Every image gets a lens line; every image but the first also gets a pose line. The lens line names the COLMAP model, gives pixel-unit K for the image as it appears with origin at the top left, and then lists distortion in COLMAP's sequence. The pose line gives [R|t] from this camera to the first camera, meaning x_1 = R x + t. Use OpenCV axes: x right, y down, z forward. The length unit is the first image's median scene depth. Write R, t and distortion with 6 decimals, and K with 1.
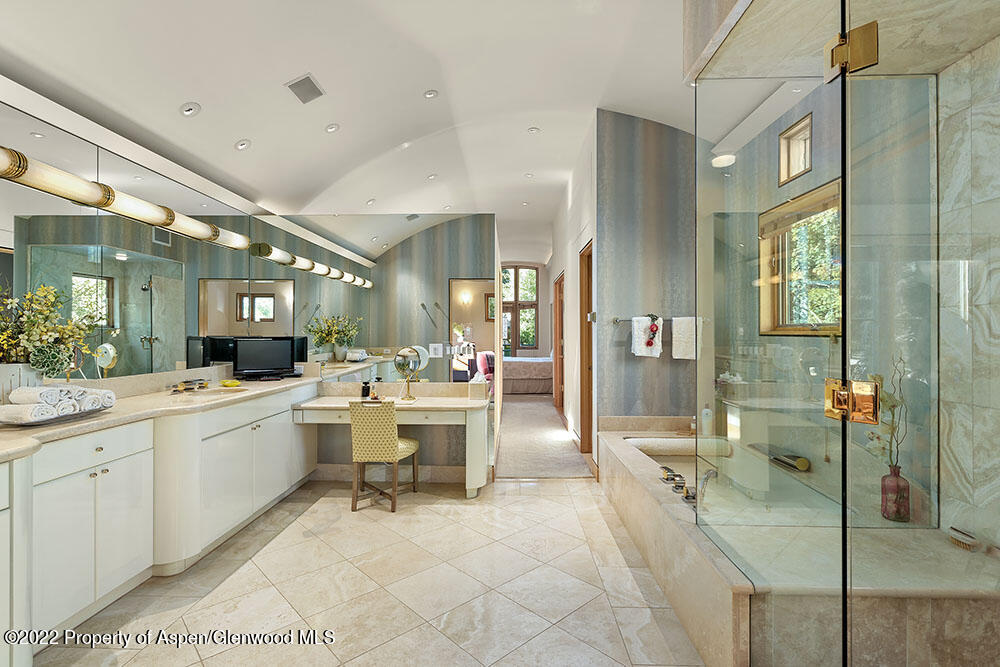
lens RADIAL K [[467.5, 0, 500.0], [0, 467.5, 333.5], [0, 0, 1]] dist [0.010537, -0.000605]
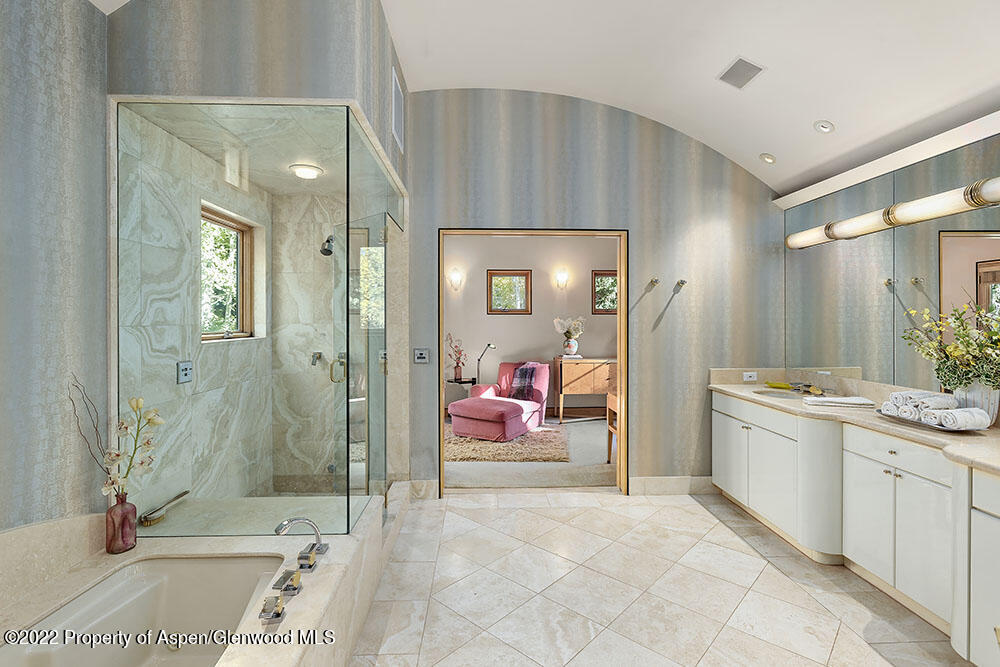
lens RADIAL K [[467.5, 0, 500.0], [0, 467.5, 333.5], [0, 0, 1]] dist [0.010537, -0.000605]
pose [[-0.997568, 0.001506, -0.069683, 0.155919], [0.000319, 0.999855, 0.017028, -0.056092], [0.069698, 0.016965, -0.997424, 2.076567]]
